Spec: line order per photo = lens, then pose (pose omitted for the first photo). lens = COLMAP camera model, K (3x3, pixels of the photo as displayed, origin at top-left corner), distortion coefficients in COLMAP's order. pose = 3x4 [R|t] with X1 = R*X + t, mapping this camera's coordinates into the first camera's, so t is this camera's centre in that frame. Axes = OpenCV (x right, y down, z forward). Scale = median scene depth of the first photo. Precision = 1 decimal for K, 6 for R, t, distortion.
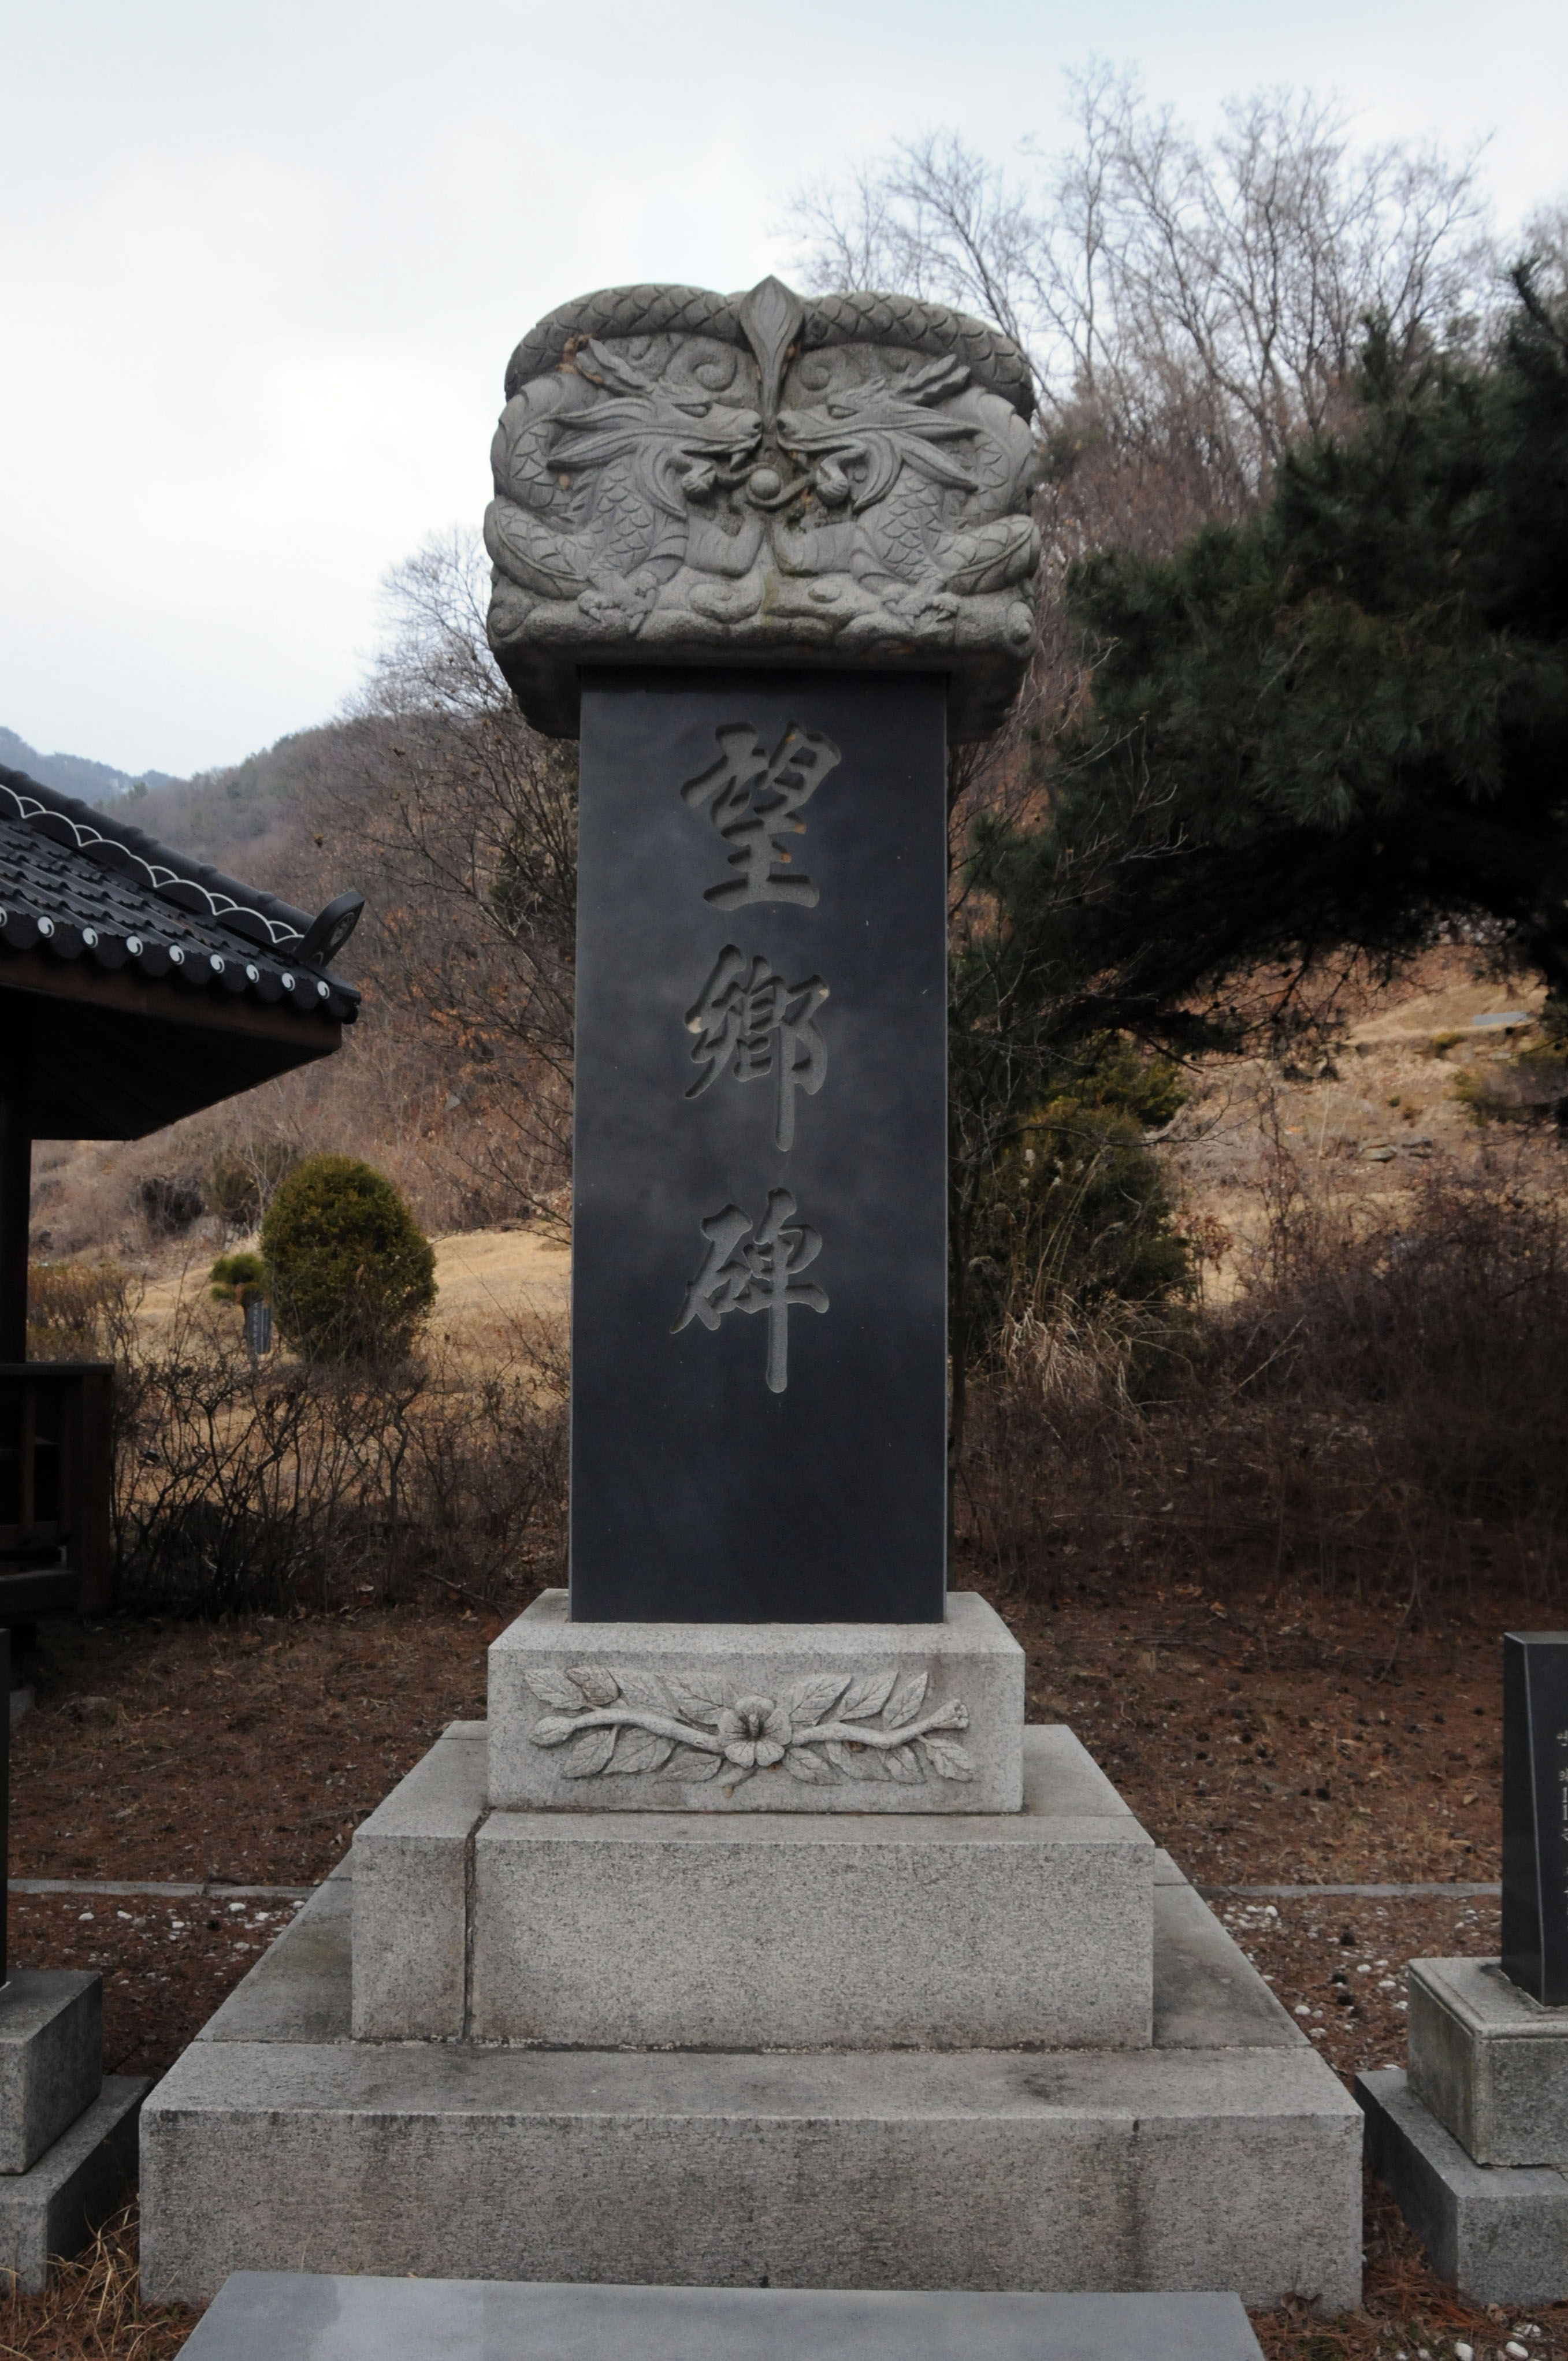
lens RADIAL K [[2032.4, 0, 793.0], [0, 2032.4, 1177.8], [0, 0, 1]] dist [-0.069372, 0.029075]
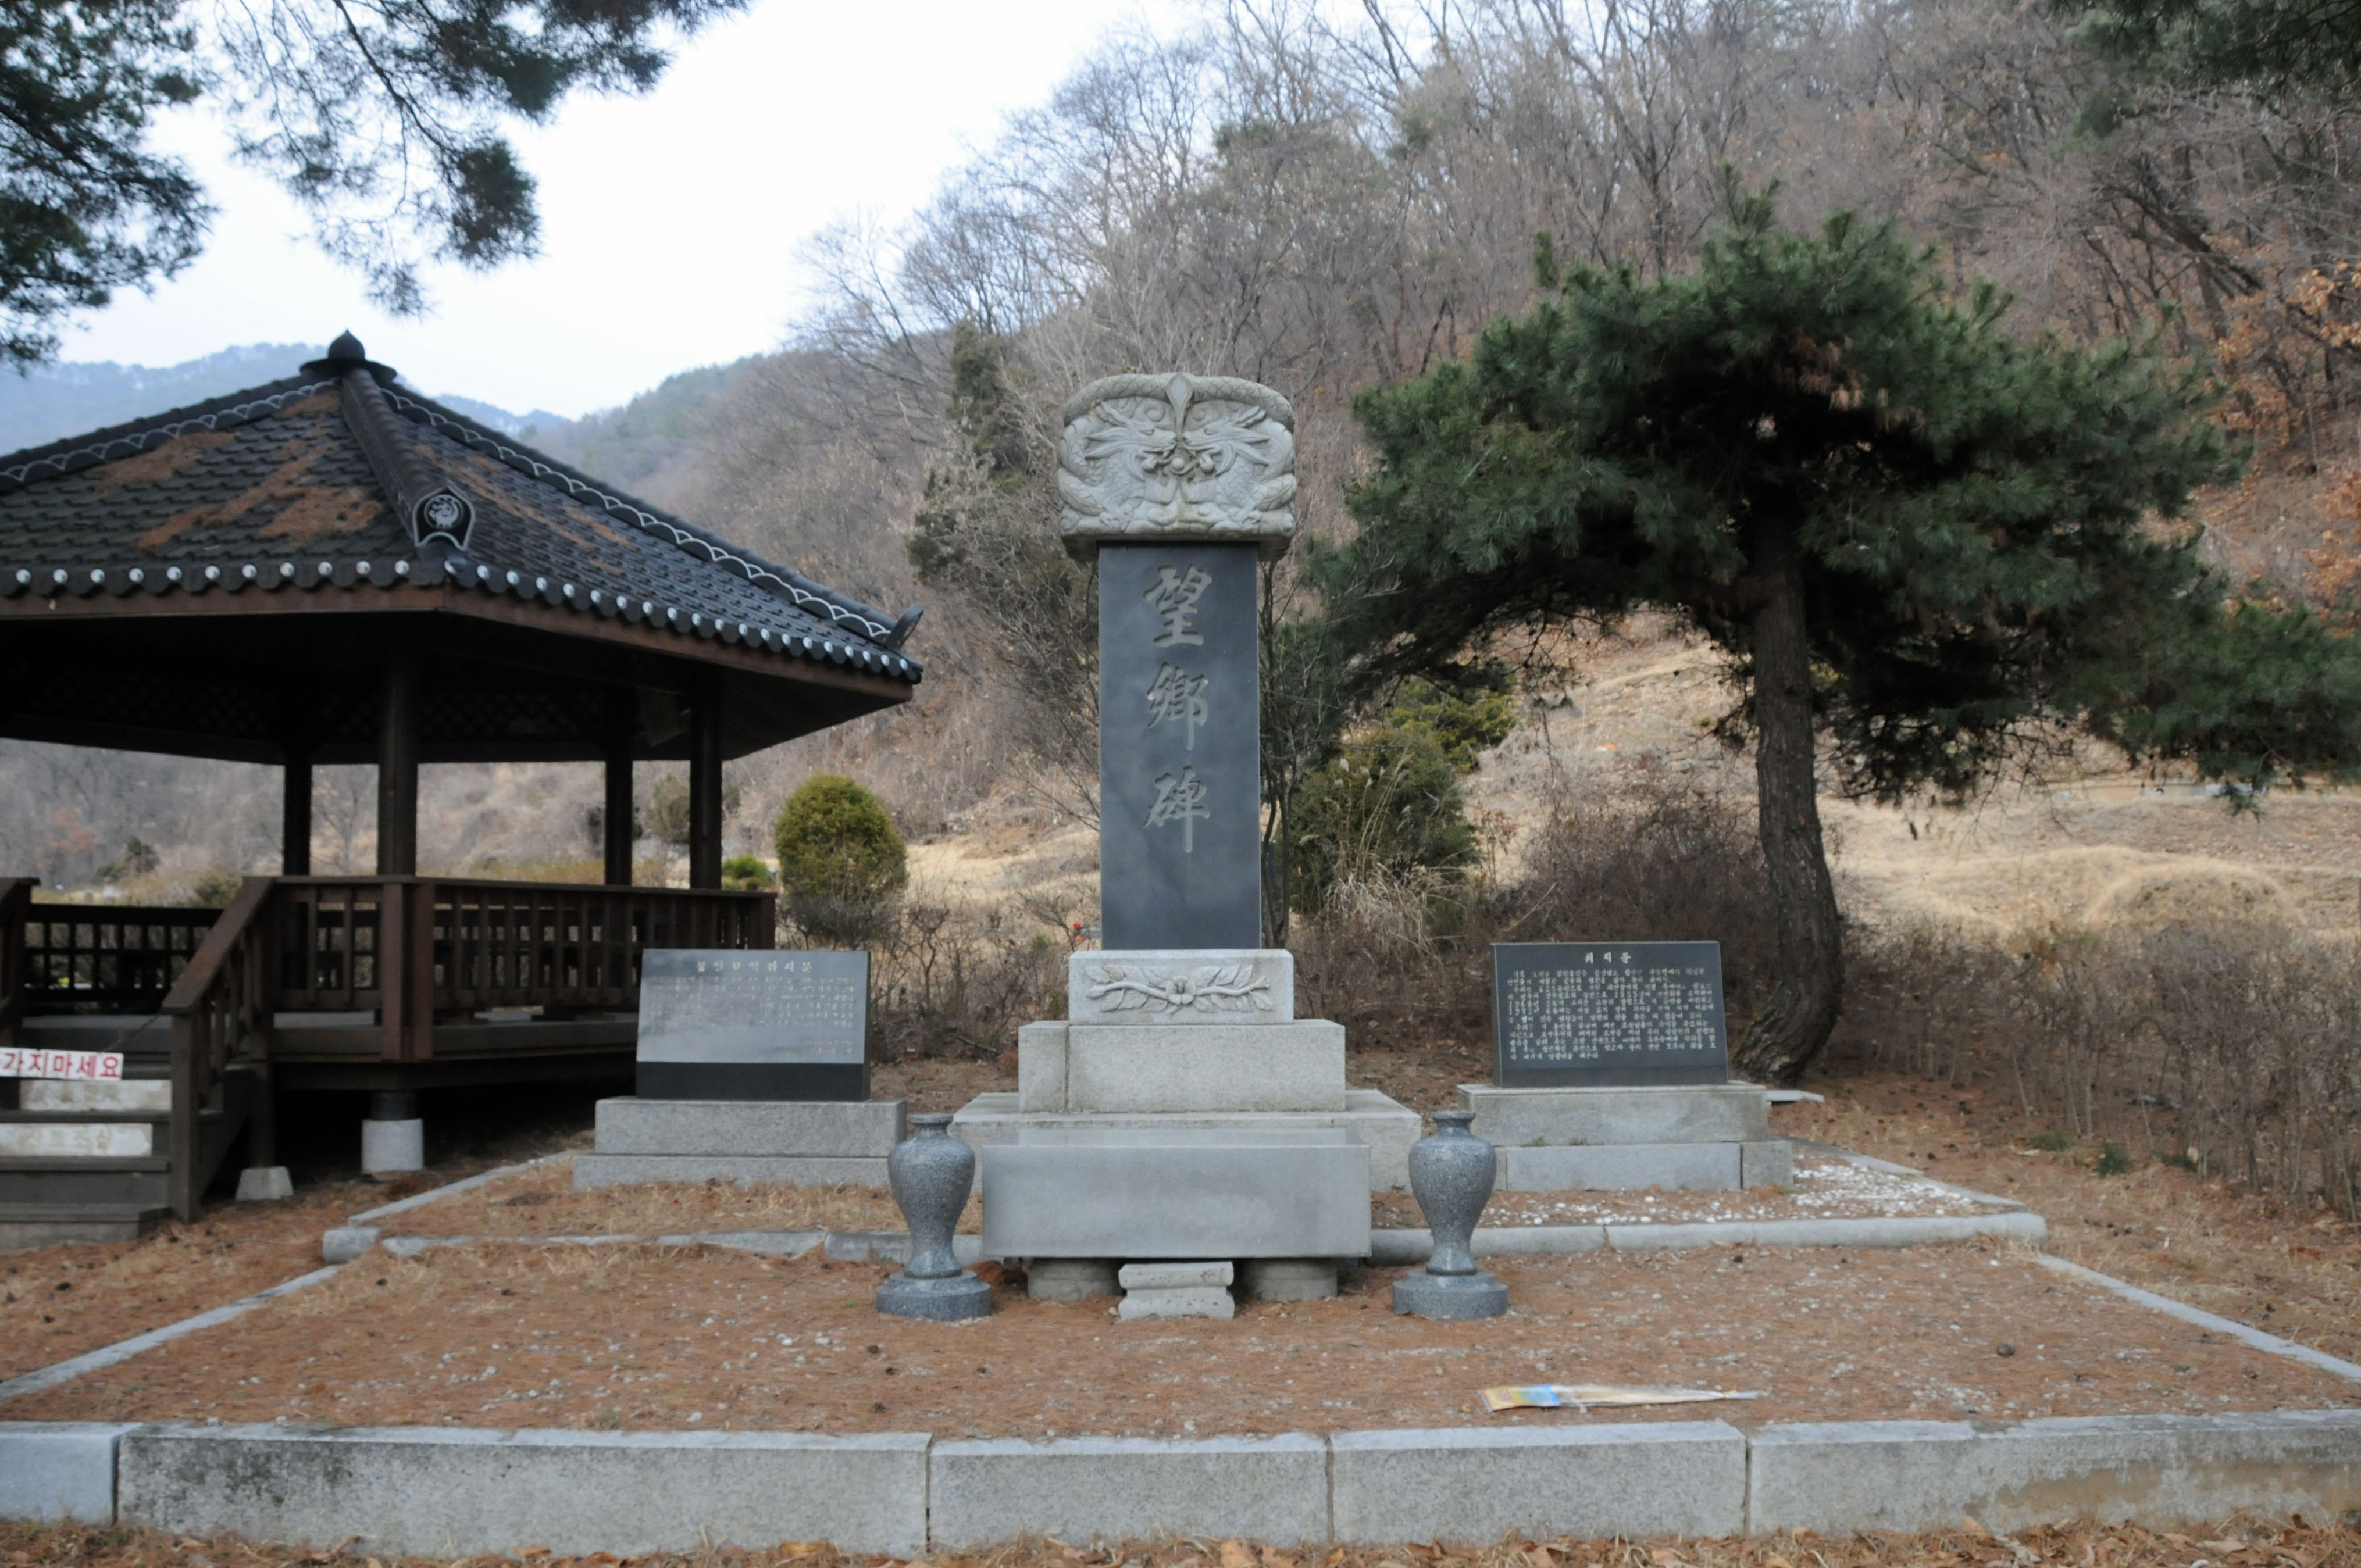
lens RADIAL K [[2032.1, 0, 1165.6], [0, 2032.1, 797.9], [0, 0, 1]] dist [-0.069372, 0.029075]
pose [[0.999912, -0.012529, -0.004413, -0.012886], [0.012515, 0.999916, -0.003274, 0.028605], [0.004453, 0.003218, 0.999985, -0.768271]]
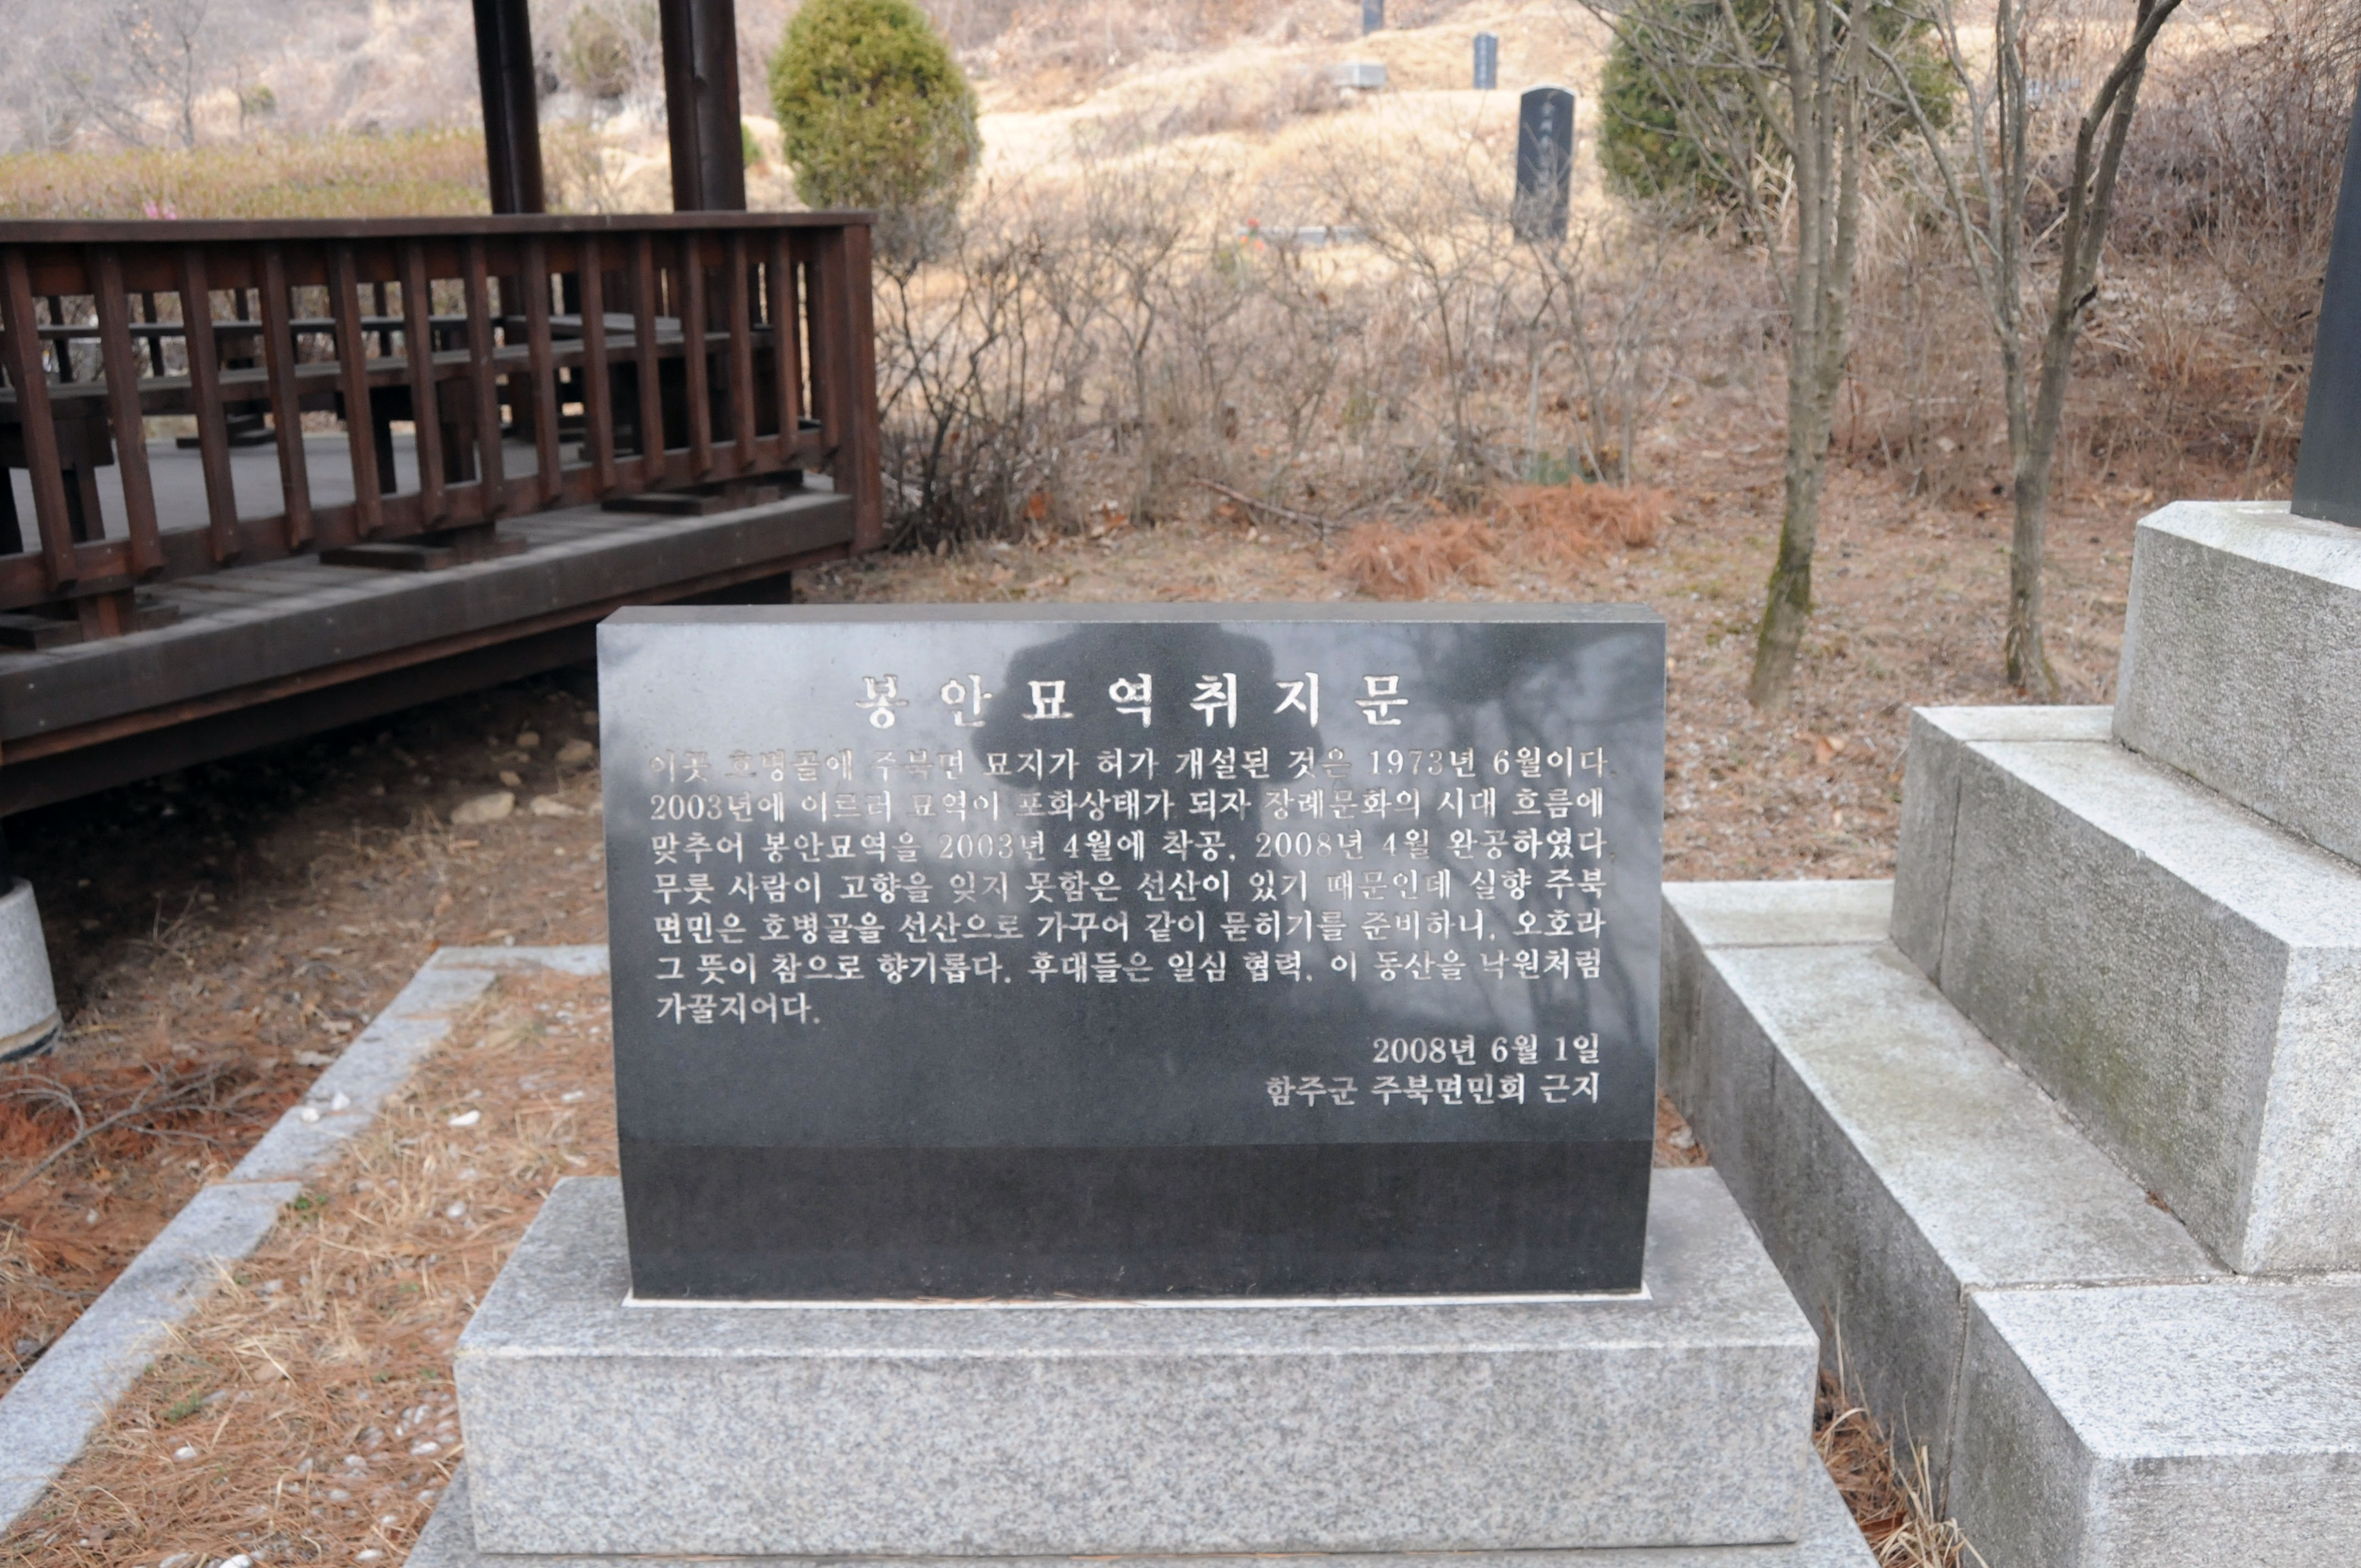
lens RADIAL K [[2133.2, 0, 1175.2], [0, 2133.2, 780.7], [0, 0, 1]] dist [-0.051438, 0.020752]
pose [[0.999702, -0.023936, 0.004889, -0.276675], [0.021012, 0.944510, 0.327811, 0.044205], [-0.012464, -0.327611, 0.944731, 0.243983]]
